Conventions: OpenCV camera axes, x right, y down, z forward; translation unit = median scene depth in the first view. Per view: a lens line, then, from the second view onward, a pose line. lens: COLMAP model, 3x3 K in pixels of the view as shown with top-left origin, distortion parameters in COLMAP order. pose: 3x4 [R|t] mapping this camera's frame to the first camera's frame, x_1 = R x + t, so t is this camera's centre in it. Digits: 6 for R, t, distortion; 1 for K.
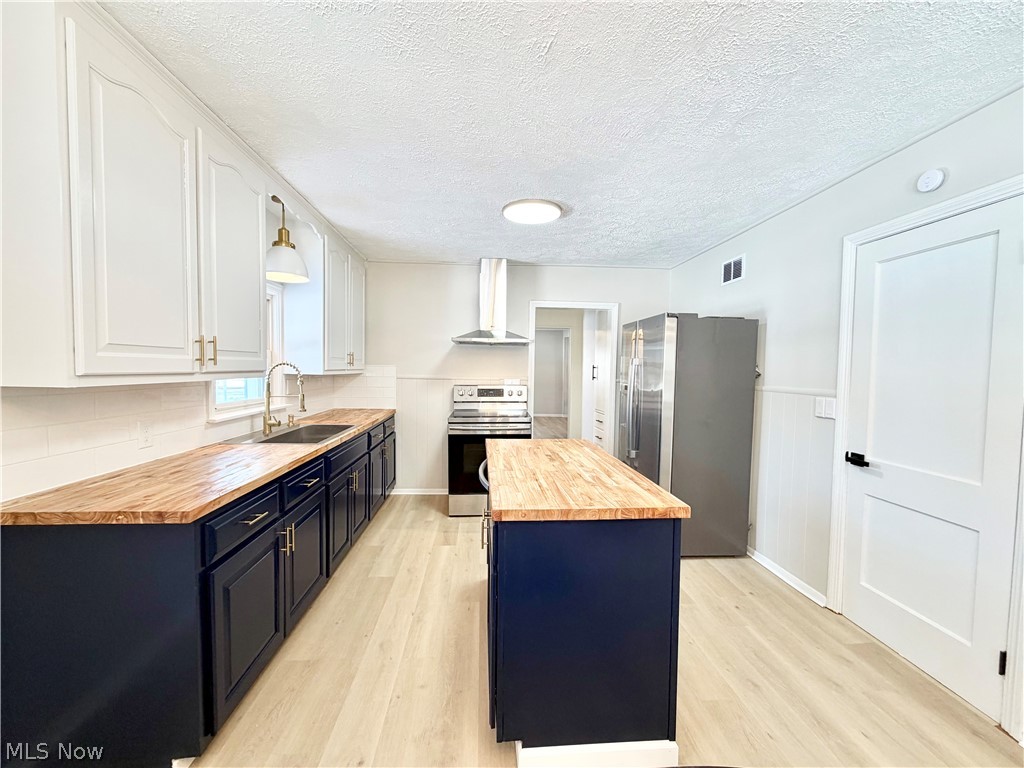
lens RADIAL K [[409.8, 0, 510.3], [0, 409.8, 387.3], [0, 0, 1]] dist [0.002710, 0.000413]
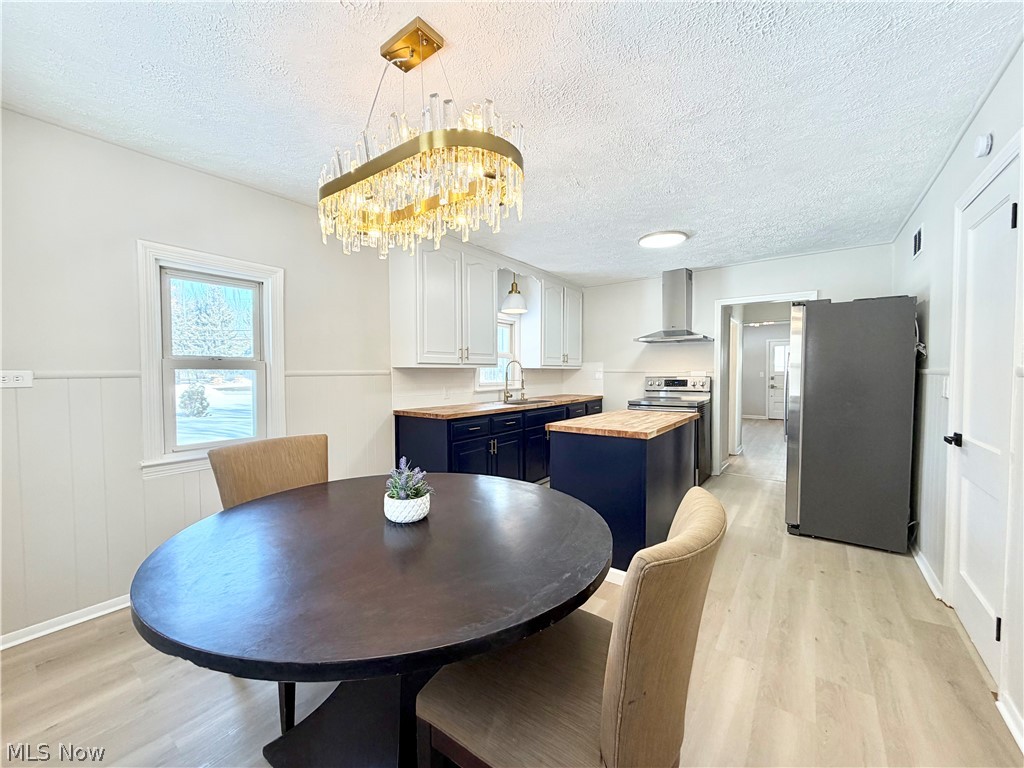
lens RADIAL K [[409.8, 0, 504.5], [0, 409.8, 387.6], [0, 0, 1]] dist [0.002710, 0.000413]
pose [[0.755198, 0.009078, -0.655434, 0.536596], [-0.017507, 0.999827, -0.006323, 0.063836], [0.655263, 0.016250, 0.755226, -0.314573]]
